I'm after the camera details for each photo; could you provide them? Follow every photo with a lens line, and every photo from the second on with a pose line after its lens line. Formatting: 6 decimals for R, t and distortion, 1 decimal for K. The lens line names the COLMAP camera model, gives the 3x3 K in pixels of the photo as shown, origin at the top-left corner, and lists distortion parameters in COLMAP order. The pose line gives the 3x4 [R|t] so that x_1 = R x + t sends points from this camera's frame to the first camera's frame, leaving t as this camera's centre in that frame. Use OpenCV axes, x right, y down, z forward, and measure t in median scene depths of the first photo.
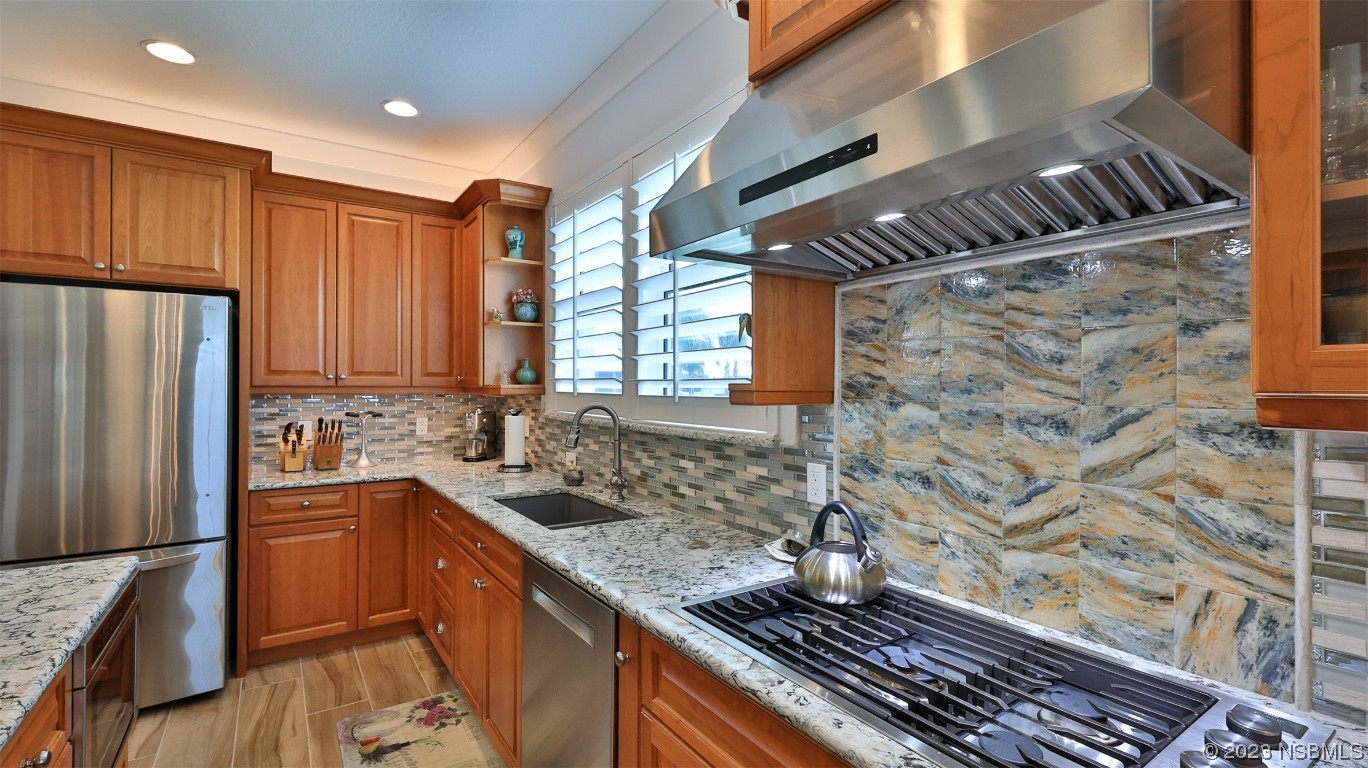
lens RADIAL K [[601.5, 0, 688.1], [0, 601.5, 382.4], [0, 0, 1]] dist [-0.011690, -0.000083]
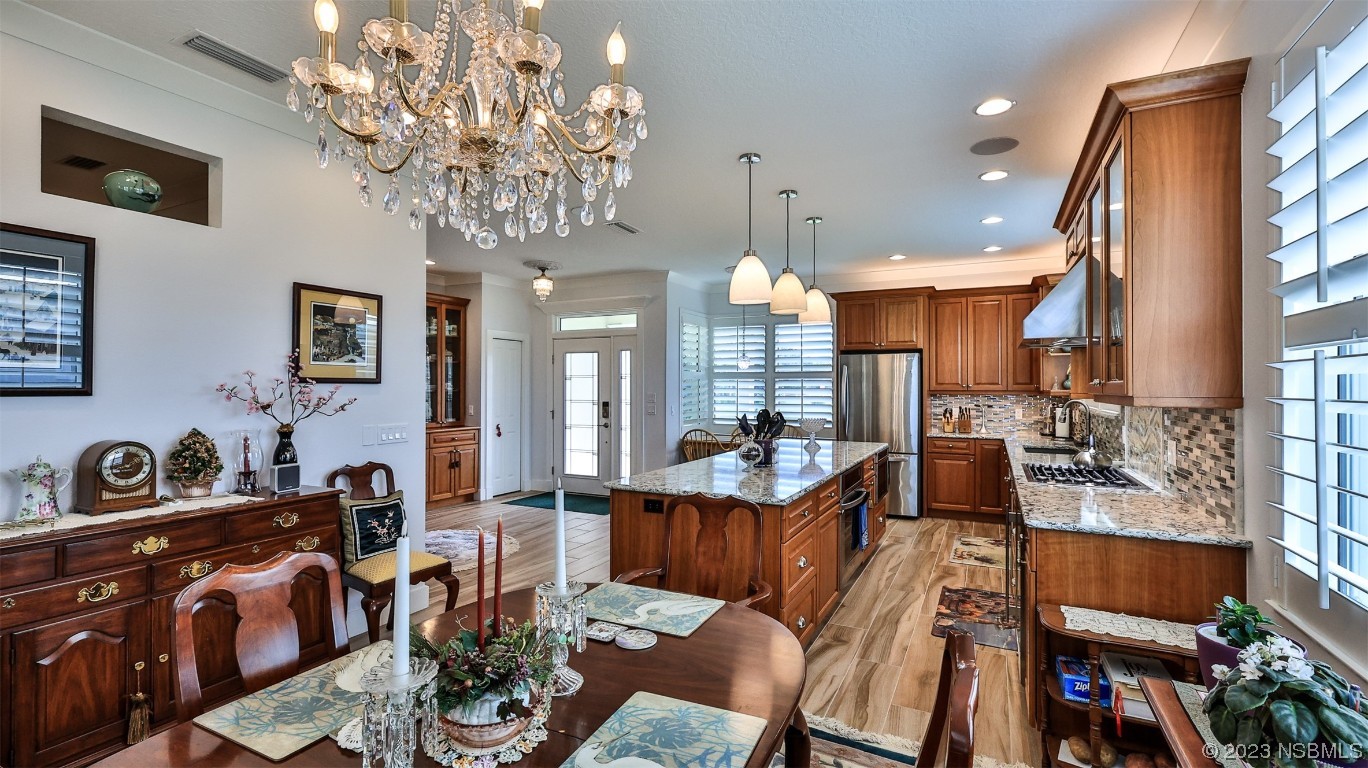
lens RADIAL K [[601.5, 0, 688.0], [0, 601.5, 384.8], [0, 0, 1]] dist [-0.011690, -0.000083]
pose [[0.479794, -0.009281, -0.877332, 0.726267], [0.005690, 0.999956, -0.007466, -0.003336], [0.877363, -0.001410, 0.479826, -0.779143]]
